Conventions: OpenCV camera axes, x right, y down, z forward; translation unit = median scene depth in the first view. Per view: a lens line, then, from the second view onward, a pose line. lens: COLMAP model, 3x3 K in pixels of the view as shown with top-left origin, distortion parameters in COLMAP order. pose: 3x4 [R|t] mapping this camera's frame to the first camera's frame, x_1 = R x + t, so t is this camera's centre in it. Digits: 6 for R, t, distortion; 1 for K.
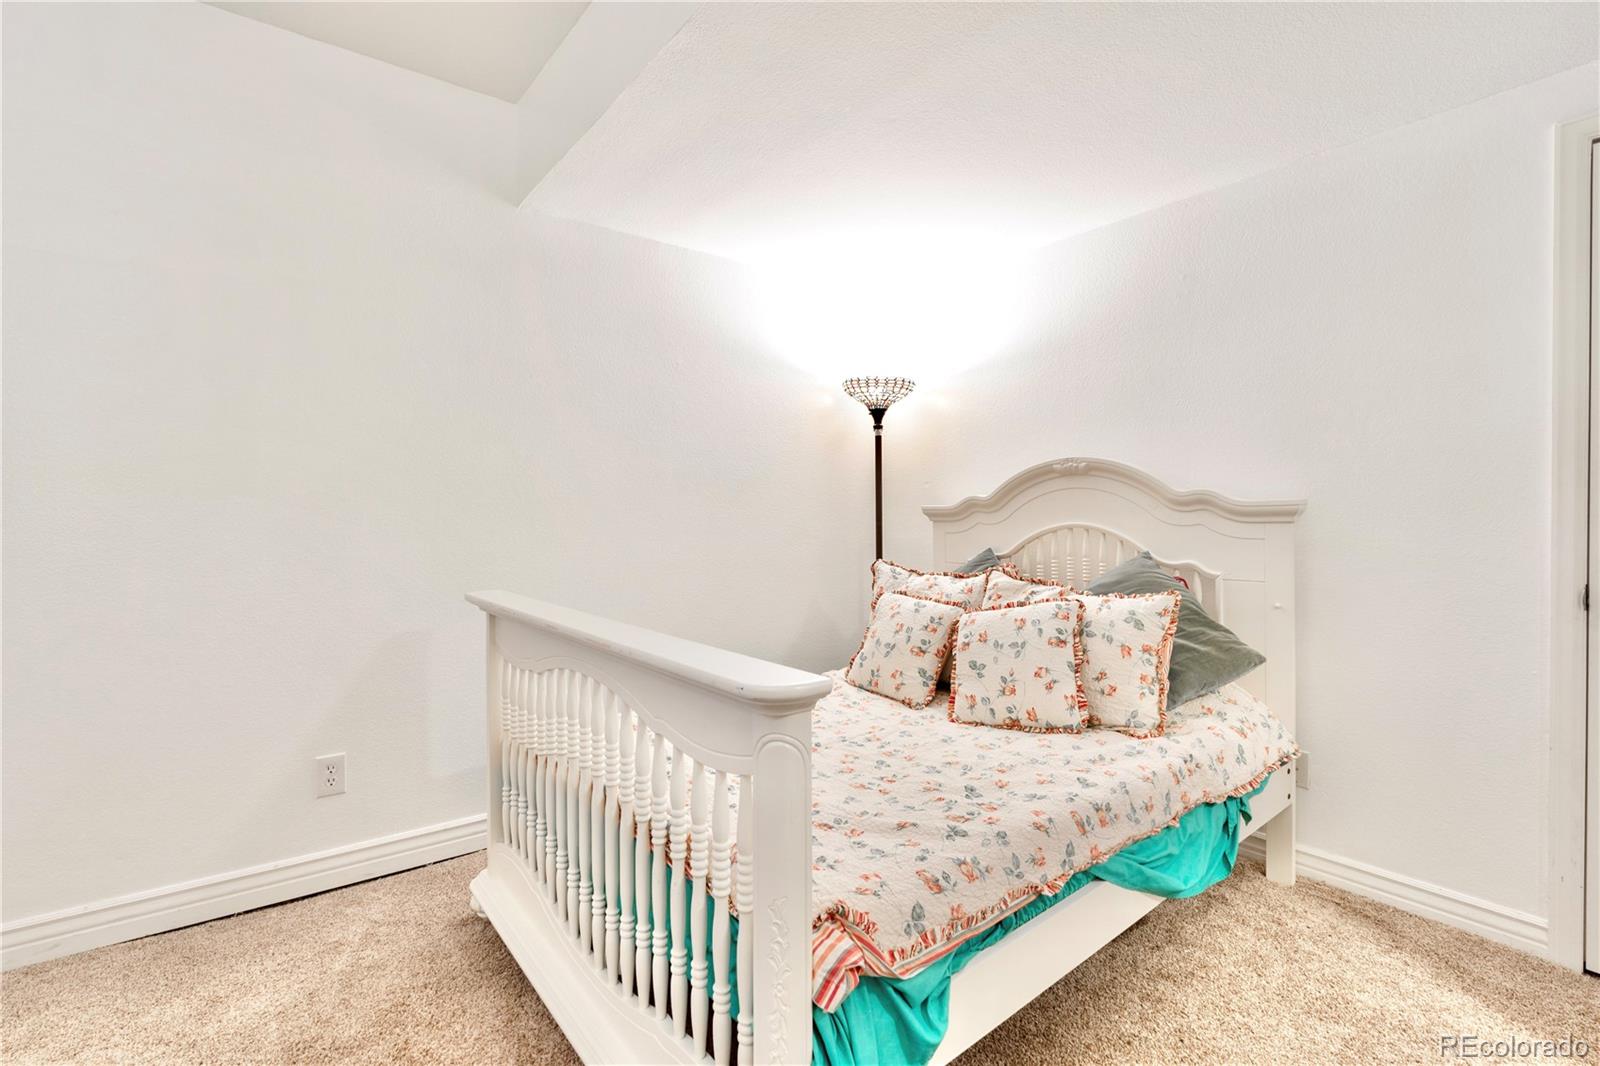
lens RADIAL K [[741.4, 0, 792.7], [0, 741.4, 517.9], [0, 0, 1]] dist [-0.007760, 0.002758]
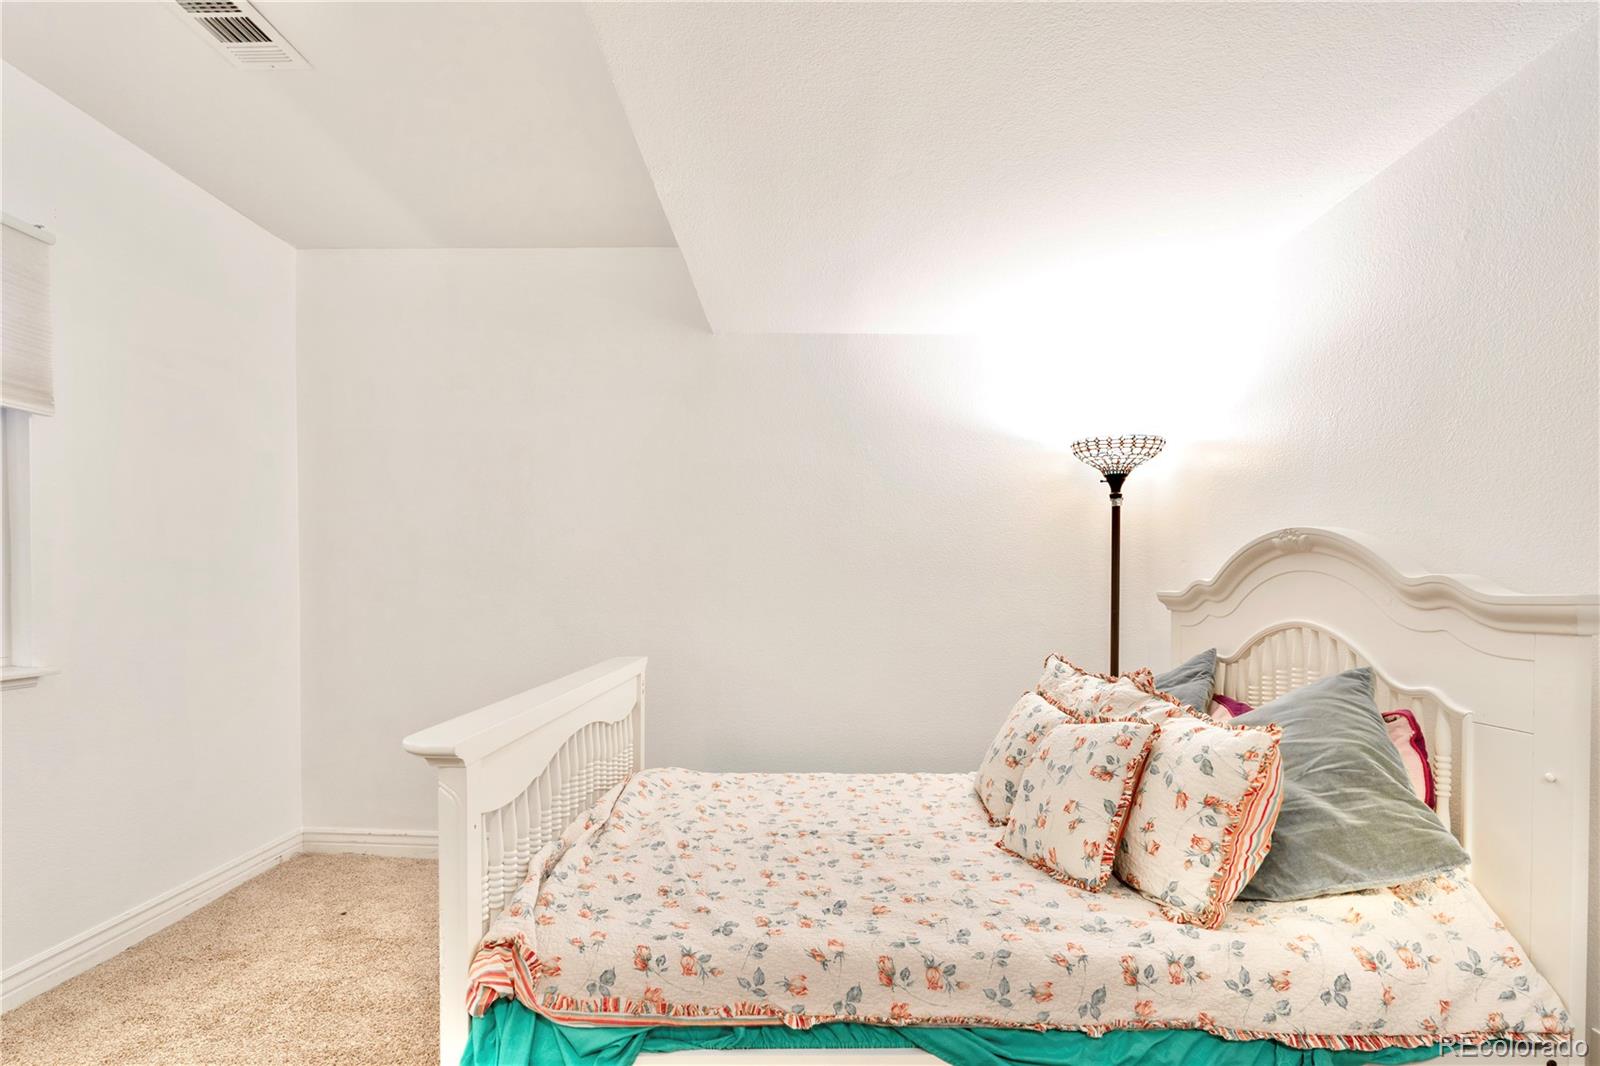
lens RADIAL K [[741.4, 0, 774.1], [0, 741.4, 604.6], [0, 0, 1]] dist [-0.007760, 0.002758]
pose [[0.777504, 0.025950, -0.628342, 0.584215], [-0.014573, 0.999623, 0.023252, -0.023070], [0.628709, -0.008922, 0.777590, 0.180367]]
